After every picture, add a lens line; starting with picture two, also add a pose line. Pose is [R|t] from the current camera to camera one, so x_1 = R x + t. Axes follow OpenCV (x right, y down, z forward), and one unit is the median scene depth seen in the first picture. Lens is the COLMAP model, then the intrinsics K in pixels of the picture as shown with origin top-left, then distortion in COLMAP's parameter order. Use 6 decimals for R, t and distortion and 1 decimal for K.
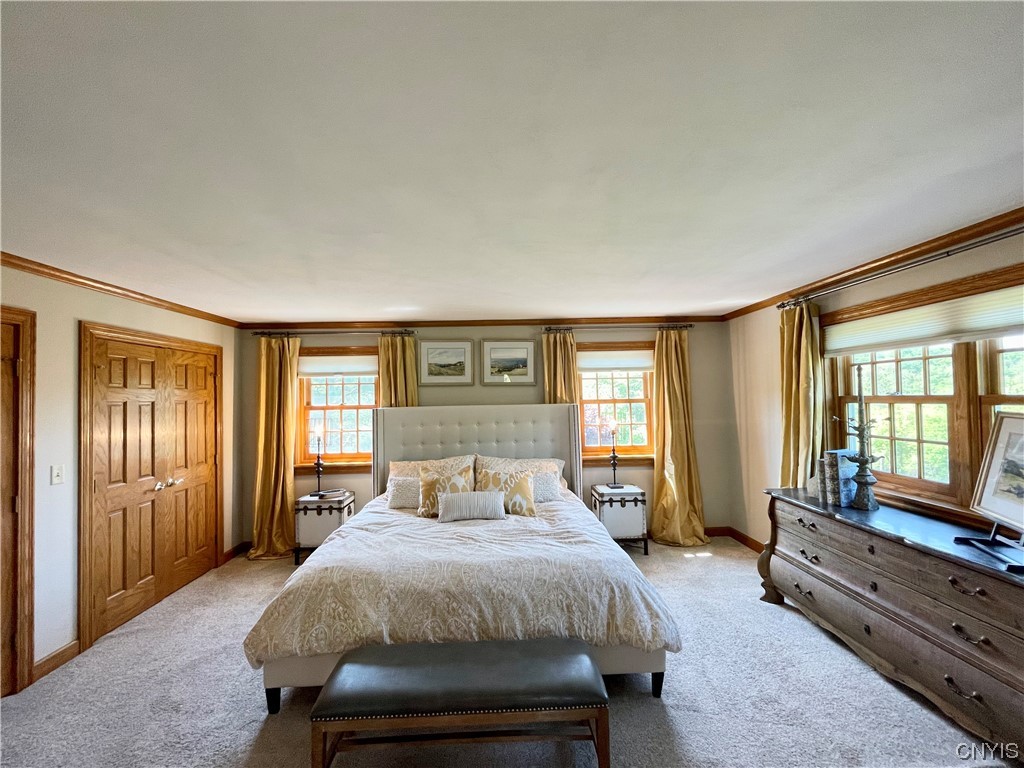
lens RADIAL K [[415.6, 0, 508.0], [0, 415.6, 388.5], [0, 0, 1]] dist [0.000073, 0.000397]
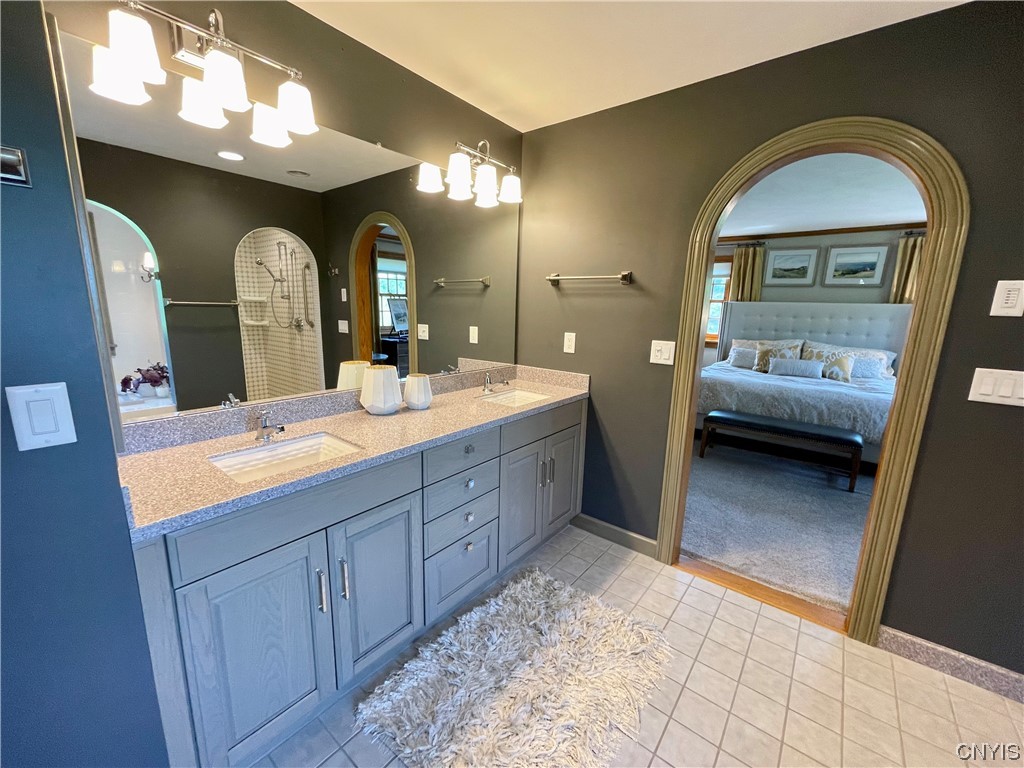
lens RADIAL K [[415.6, 0, 508.0], [0, 415.6, 388.5], [0, 0, 1]] dist [0.000073, 0.000397]
pose [[0.757403, 0.167765, -0.631028, 0.060871], [-0.022922, 0.972664, 0.231081, 0.023982], [0.652546, -0.160557, 0.740544, -0.561957]]
